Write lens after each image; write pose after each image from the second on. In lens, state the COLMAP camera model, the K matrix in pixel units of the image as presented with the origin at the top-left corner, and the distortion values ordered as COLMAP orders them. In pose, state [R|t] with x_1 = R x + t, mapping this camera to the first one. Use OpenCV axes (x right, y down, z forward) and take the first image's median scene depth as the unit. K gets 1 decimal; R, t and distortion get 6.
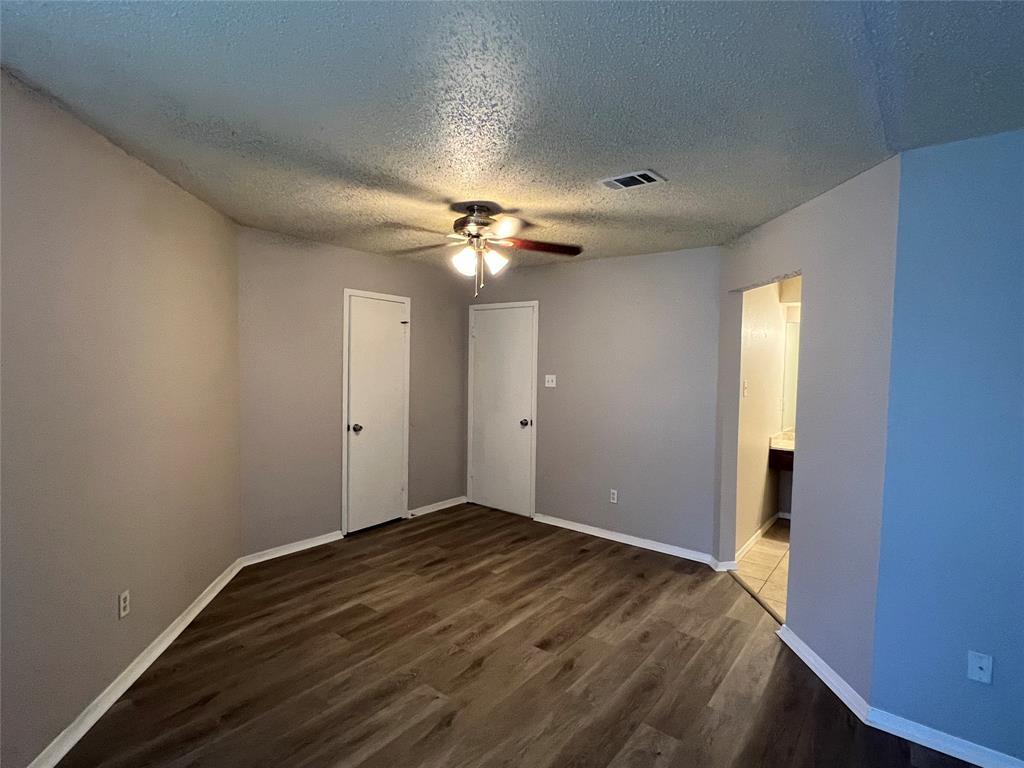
lens RADIAL K [[515.6, 0, 512.0], [0, 515.6, 384.0], [0, 0, 1]] dist [0.000800, 0.000131]
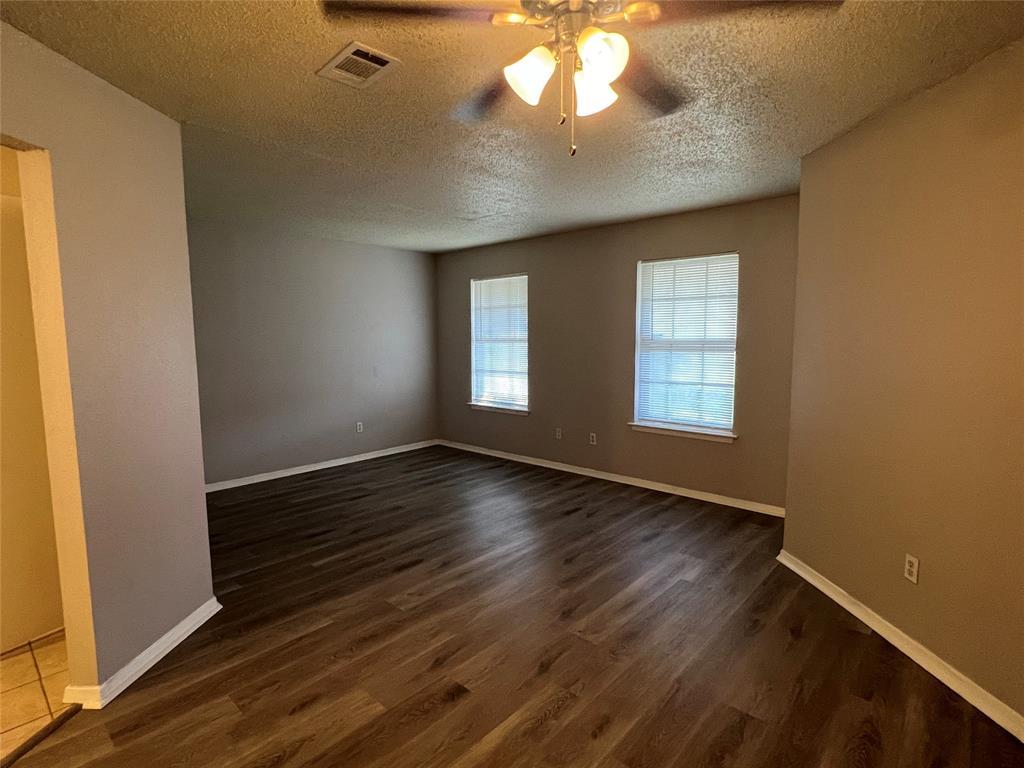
lens RADIAL K [[515.6, 0, 512.0], [0, 515.6, 384.0], [0, 0, 1]] dist [0.000800, 0.000131]
pose [[-0.996640, -0.024494, 0.078158, -0.064648], [-0.013464, 0.990250, 0.138650, -0.033142], [-0.080792, 0.137132, -0.987253, 1.689676]]
